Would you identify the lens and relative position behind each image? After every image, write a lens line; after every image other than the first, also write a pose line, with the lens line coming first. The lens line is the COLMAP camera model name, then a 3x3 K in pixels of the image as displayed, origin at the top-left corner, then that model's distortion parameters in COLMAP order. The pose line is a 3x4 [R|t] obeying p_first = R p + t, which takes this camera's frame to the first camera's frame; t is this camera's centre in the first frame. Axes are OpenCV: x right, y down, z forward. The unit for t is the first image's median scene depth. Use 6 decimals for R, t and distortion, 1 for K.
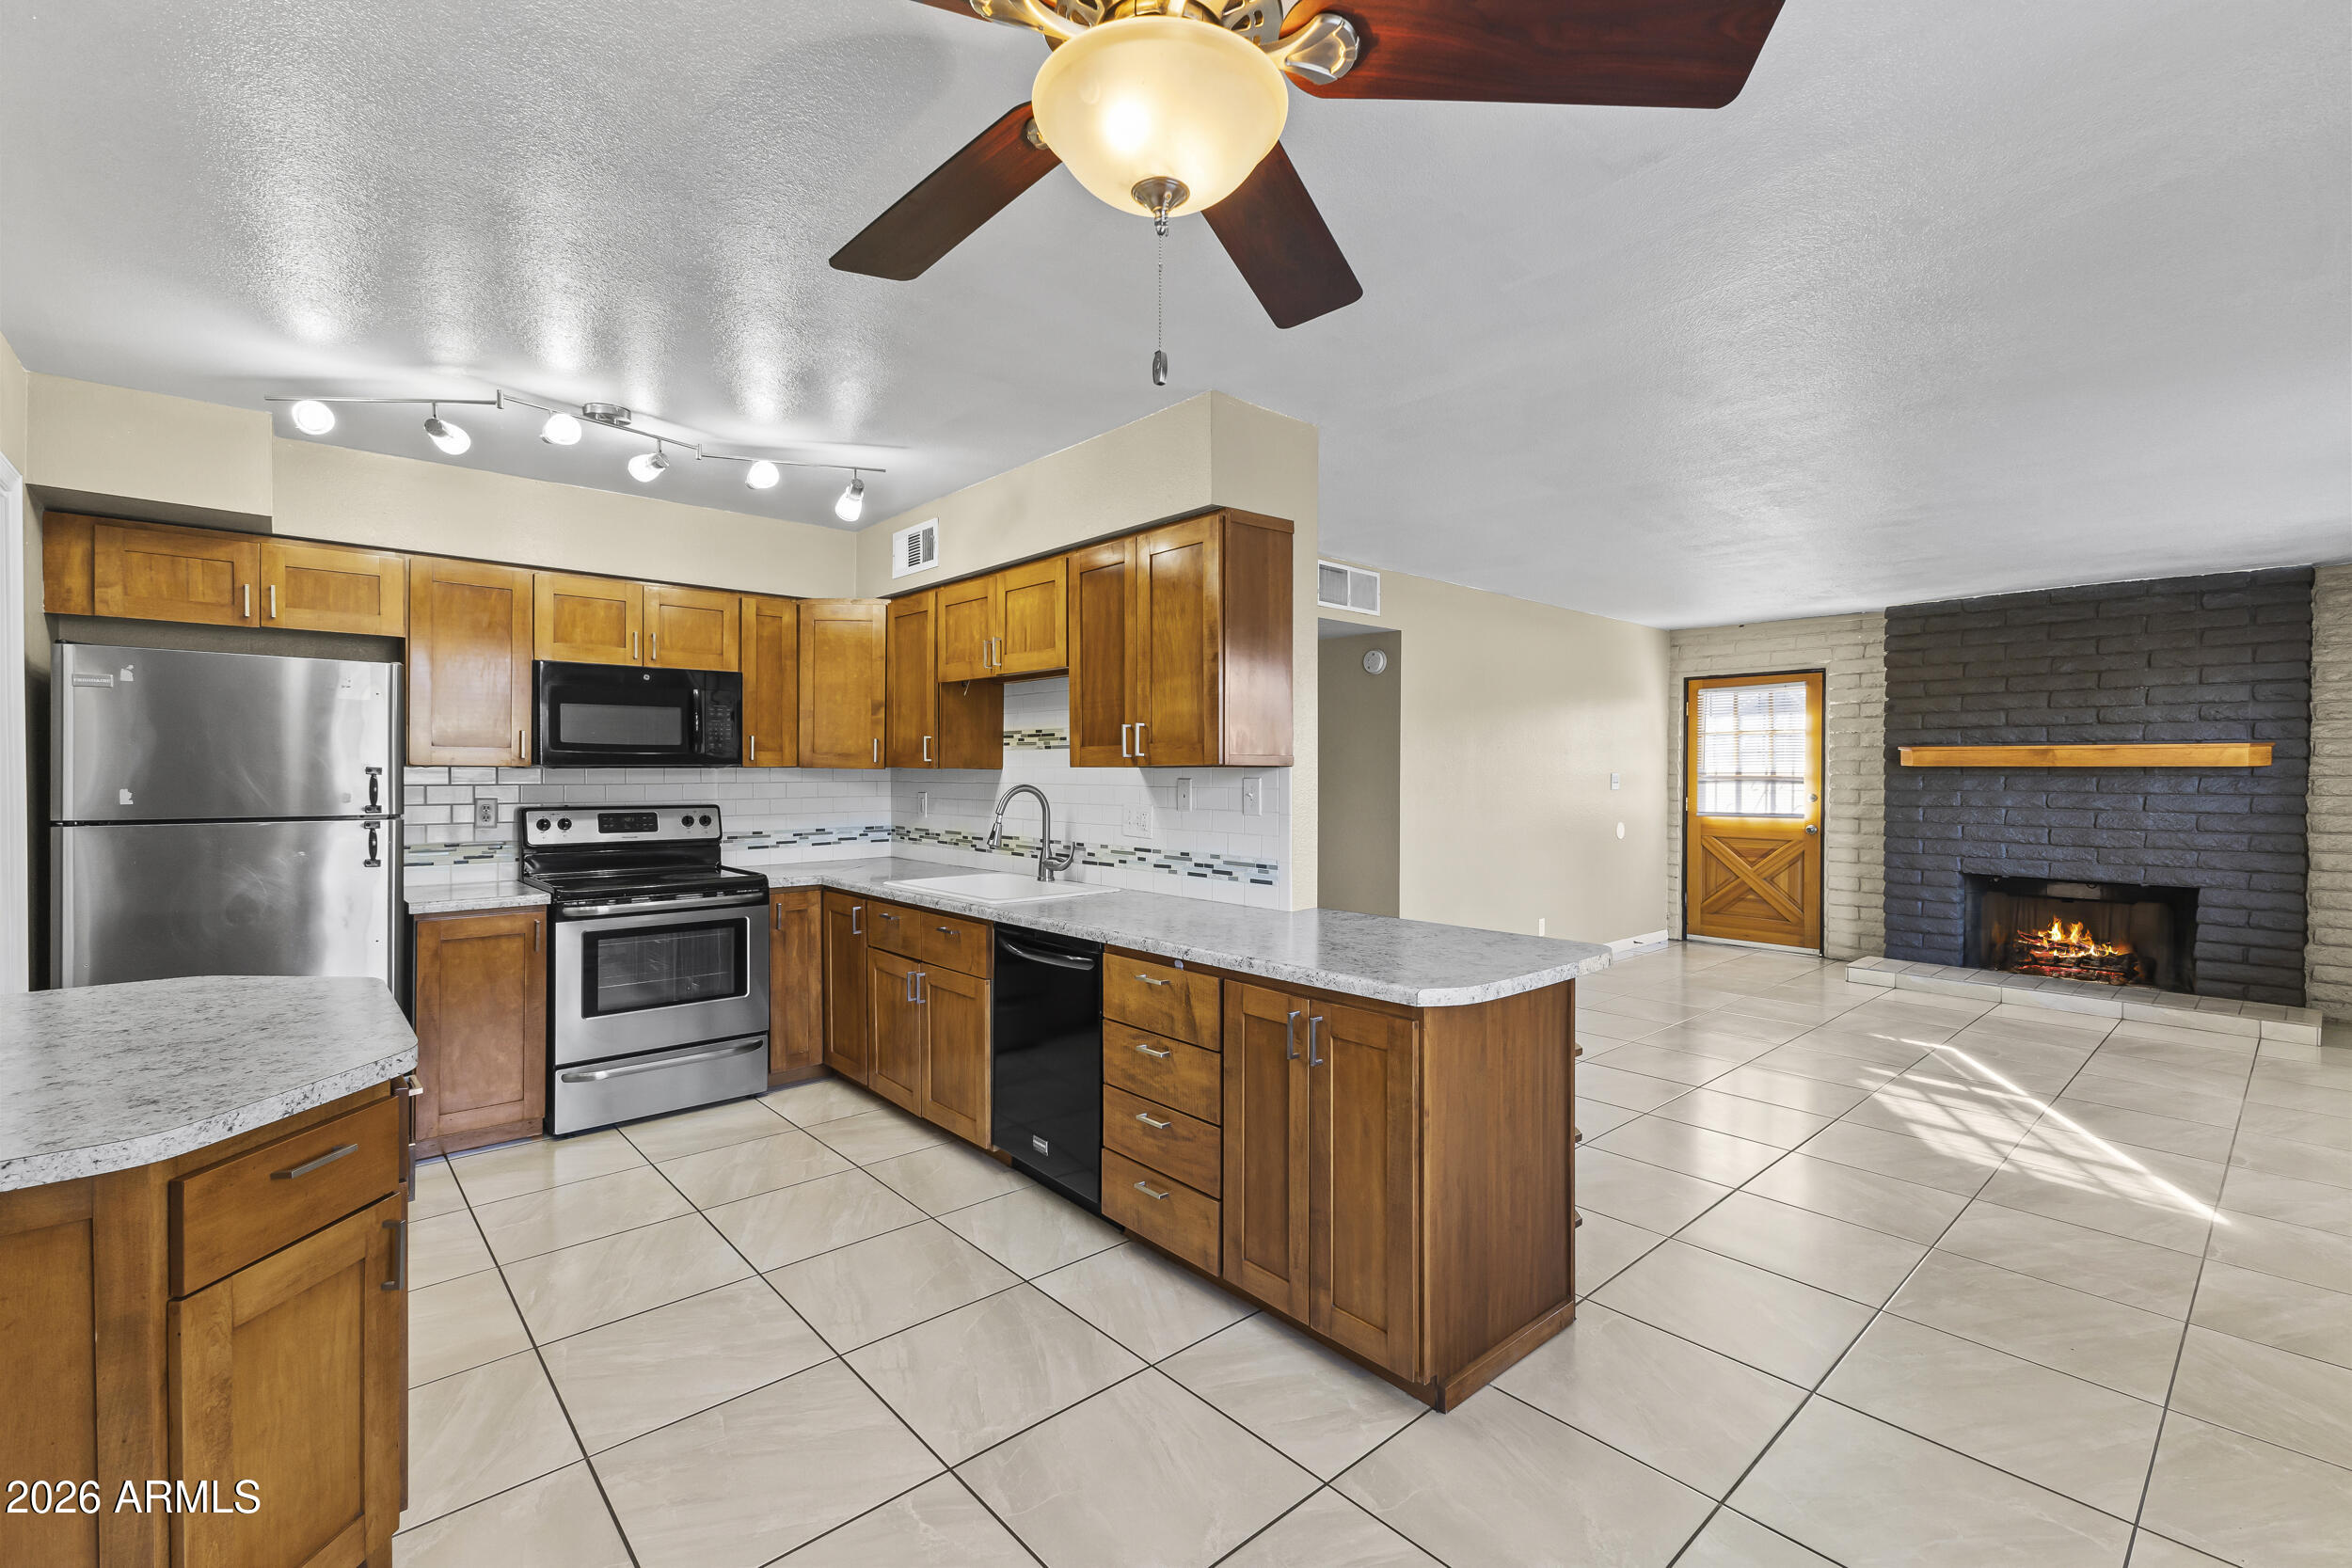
lens RADIAL K [[1027.1, 0, 1165.7], [0, 1027.1, 773.7], [0, 0, 1]] dist [0.012717, -0.000941]
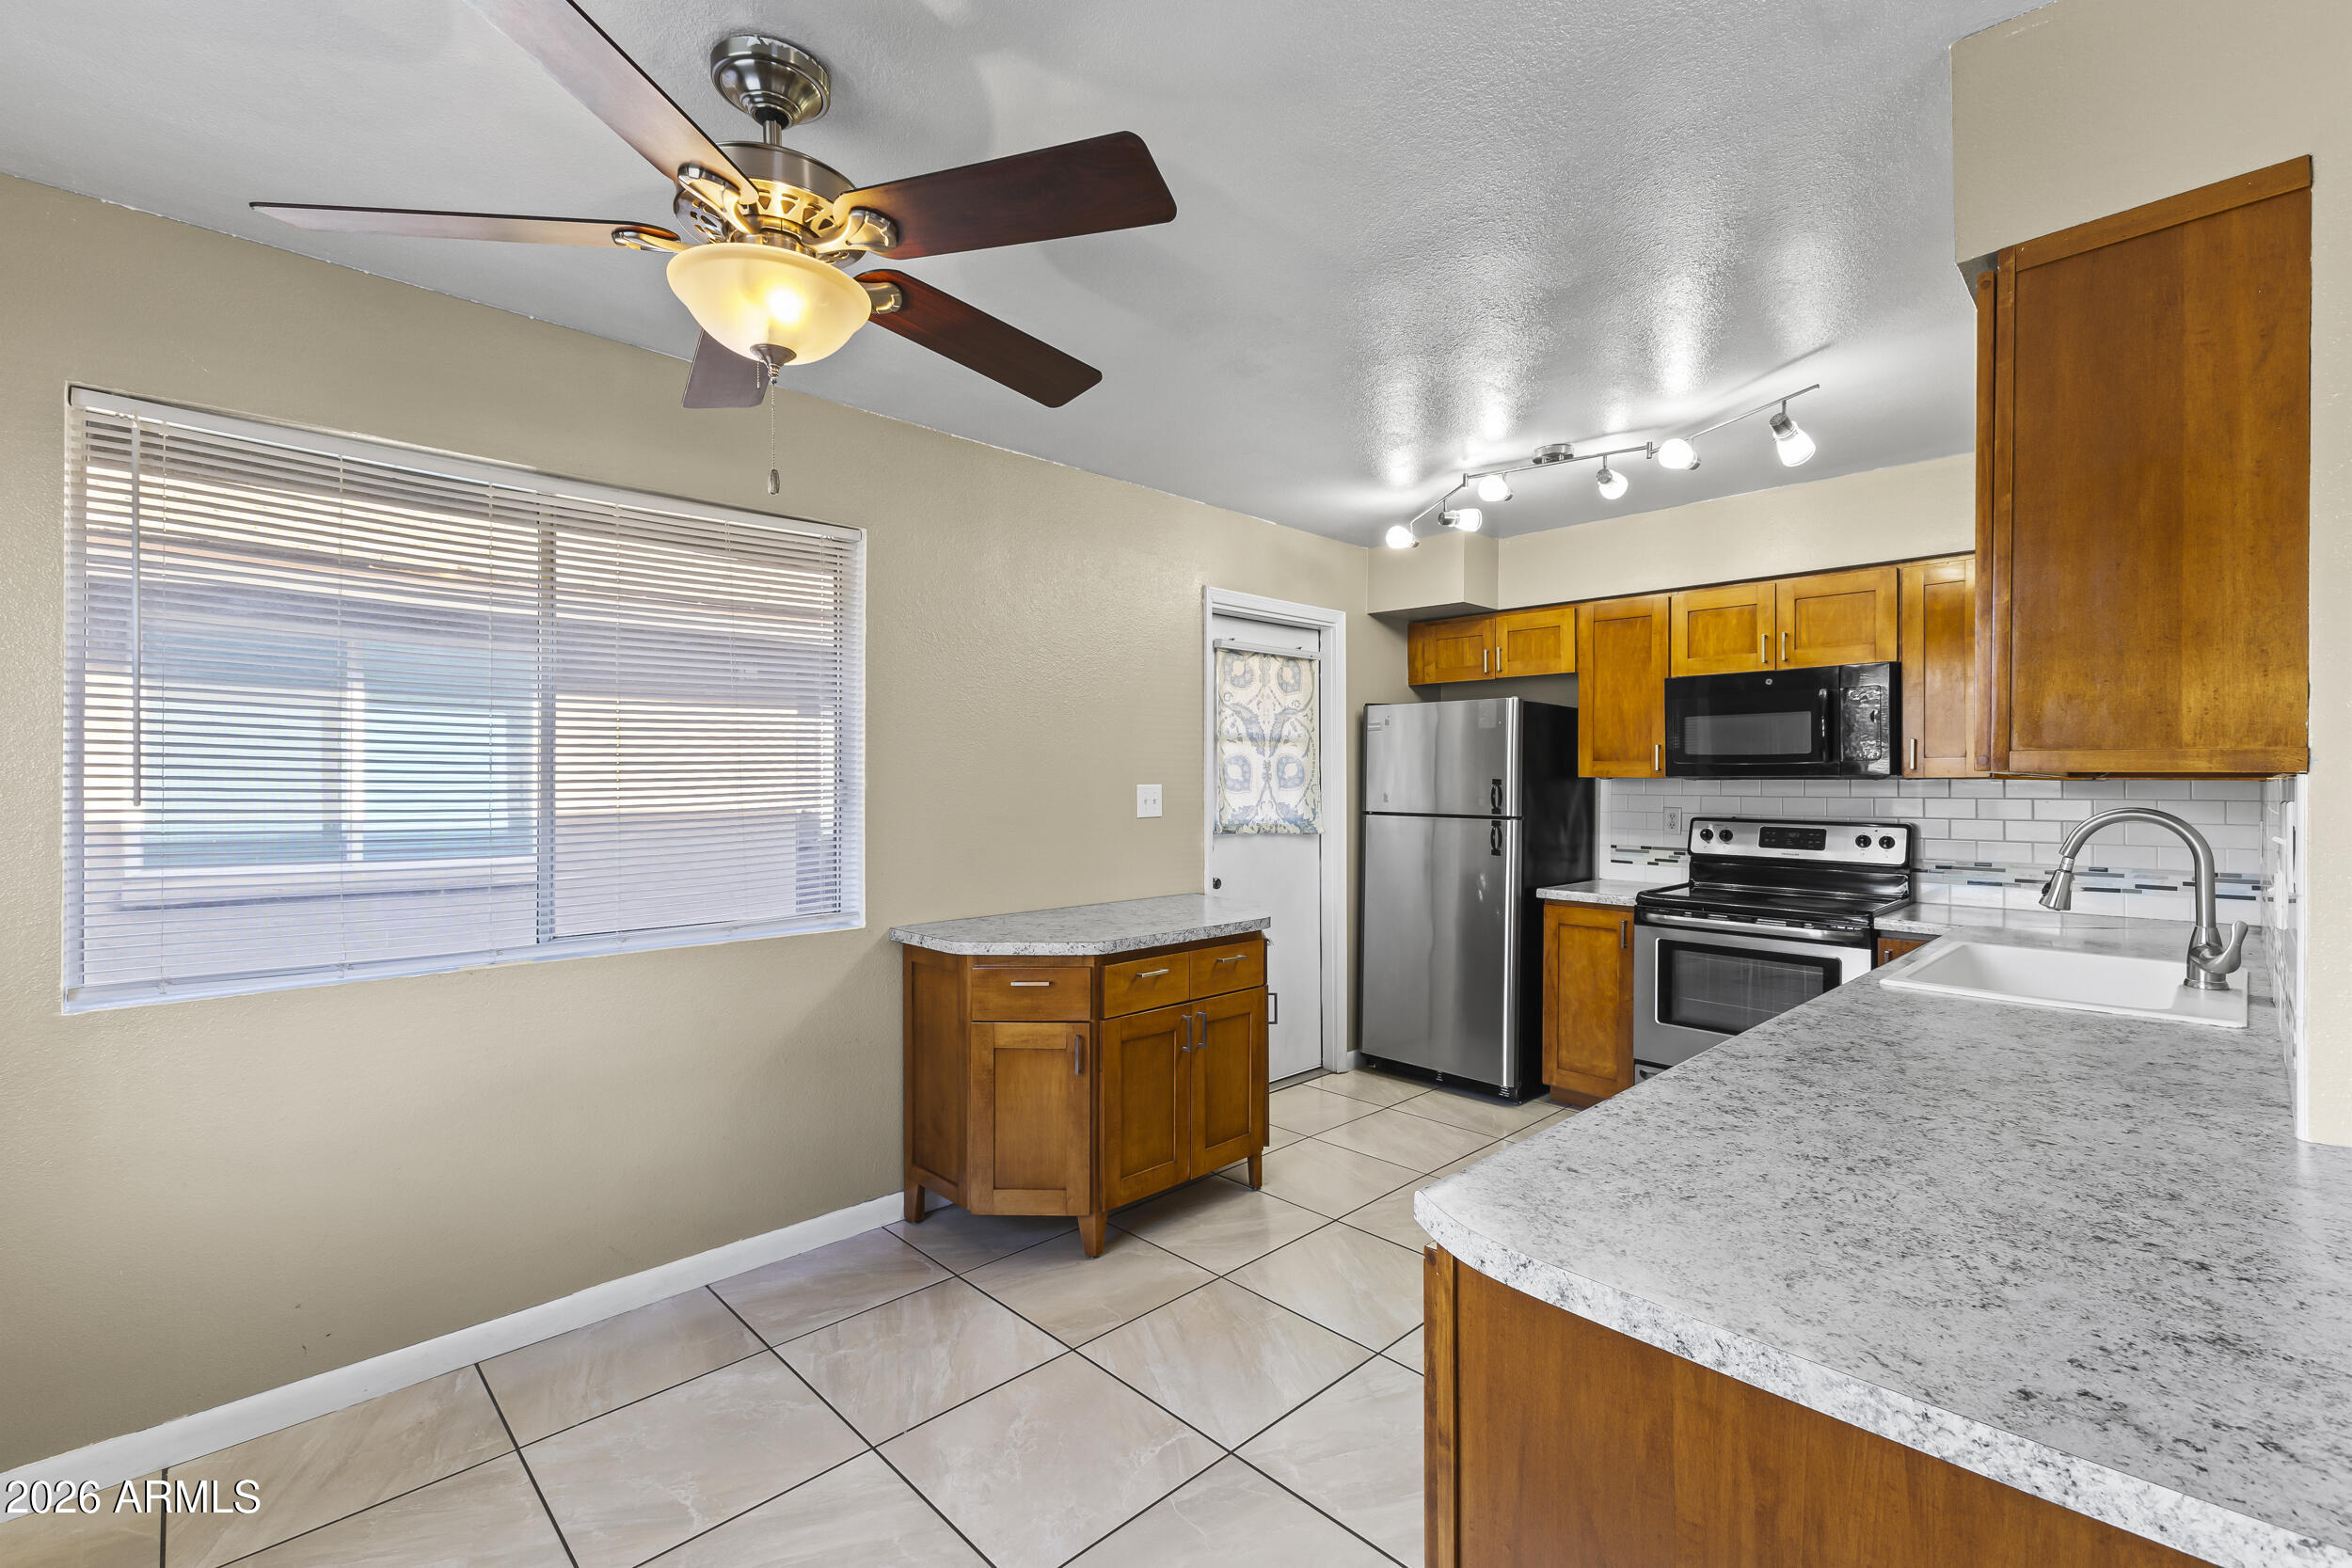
lens RADIAL K [[1027.1, 0, 1187.7], [0, 1027.1, 773.8], [0, 0, 1]] dist [0.012717, -0.000941]
pose [[0.041472, -0.005573, -0.999124, 0.410862], [-0.005596, 0.999967, -0.005810, -0.002535], [0.999124, 0.005832, 0.041439, 0.448655]]
